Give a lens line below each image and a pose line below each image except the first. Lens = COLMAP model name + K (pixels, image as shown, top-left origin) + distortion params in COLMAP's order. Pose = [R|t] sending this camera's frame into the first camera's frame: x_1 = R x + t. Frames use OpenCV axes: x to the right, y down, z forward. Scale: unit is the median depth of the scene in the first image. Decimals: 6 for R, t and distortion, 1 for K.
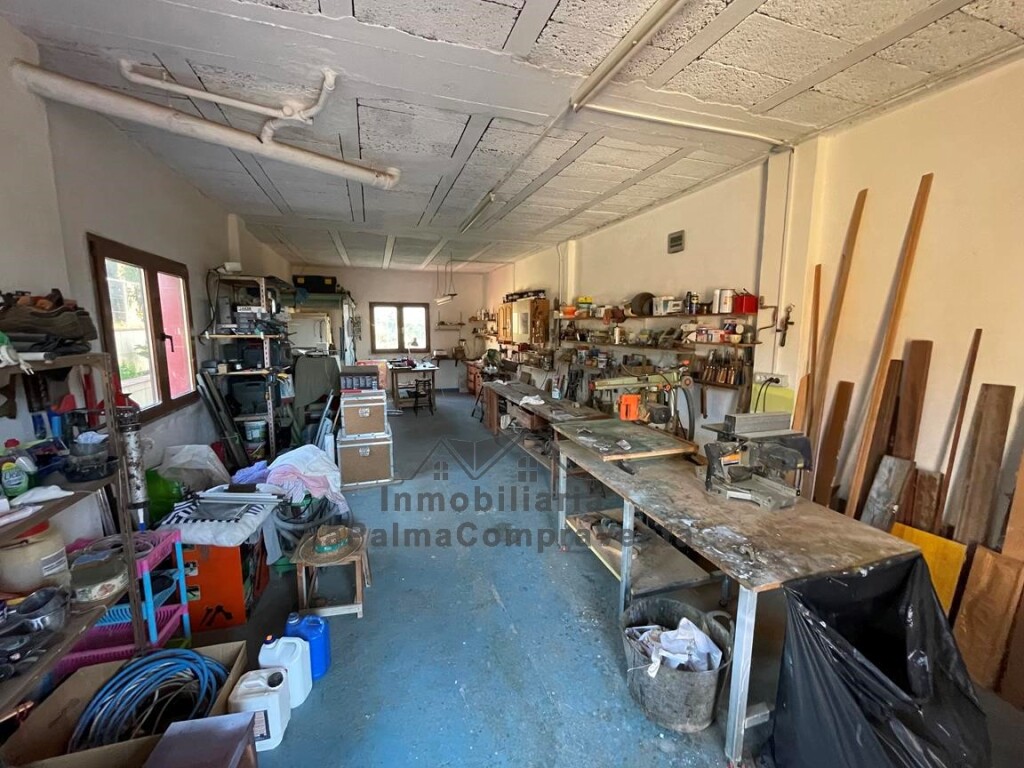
lens RADIAL K [[413.8, 0, 512.7], [0, 413.8, 382.0], [0, 0, 1]] dist [-0.001714, -0.000255]
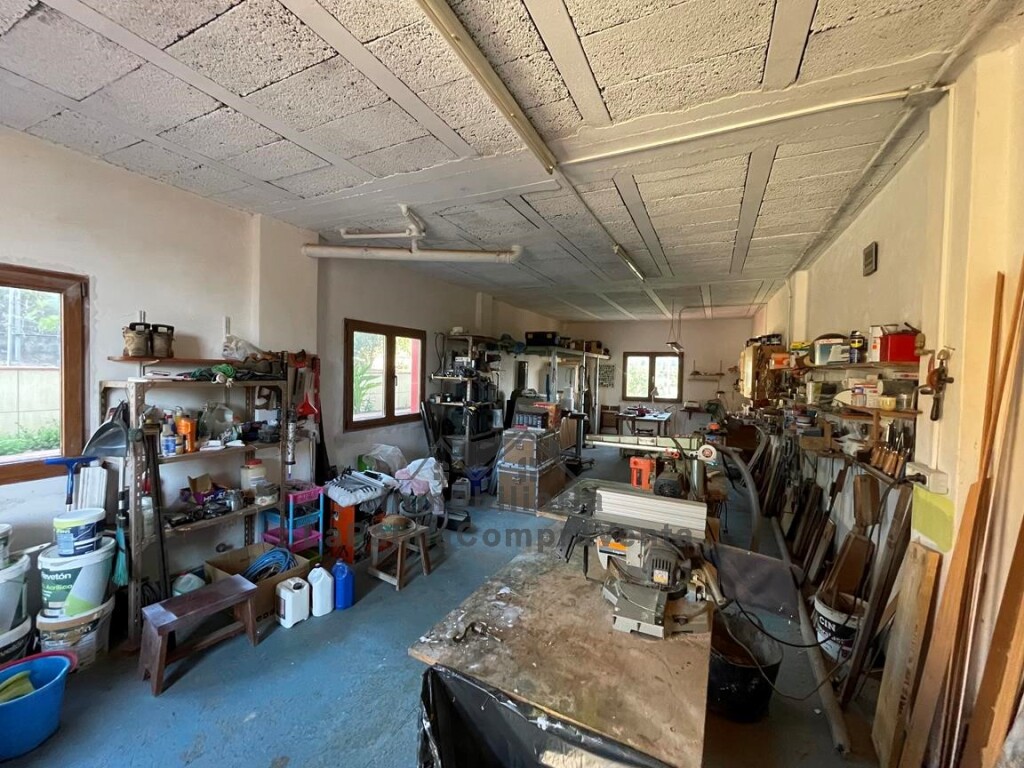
lens RADIAL K [[413.8, 0, 512.7], [0, 413.8, 382.0], [0, 0, 1]] dist [-0.001714, -0.000255]
pose [[0.711165, 0.035155, -0.702145, 0.500558], [-0.117551, 0.990635, -0.069462, -0.024078], [0.693128, 0.131937, 0.708637, 0.149700]]
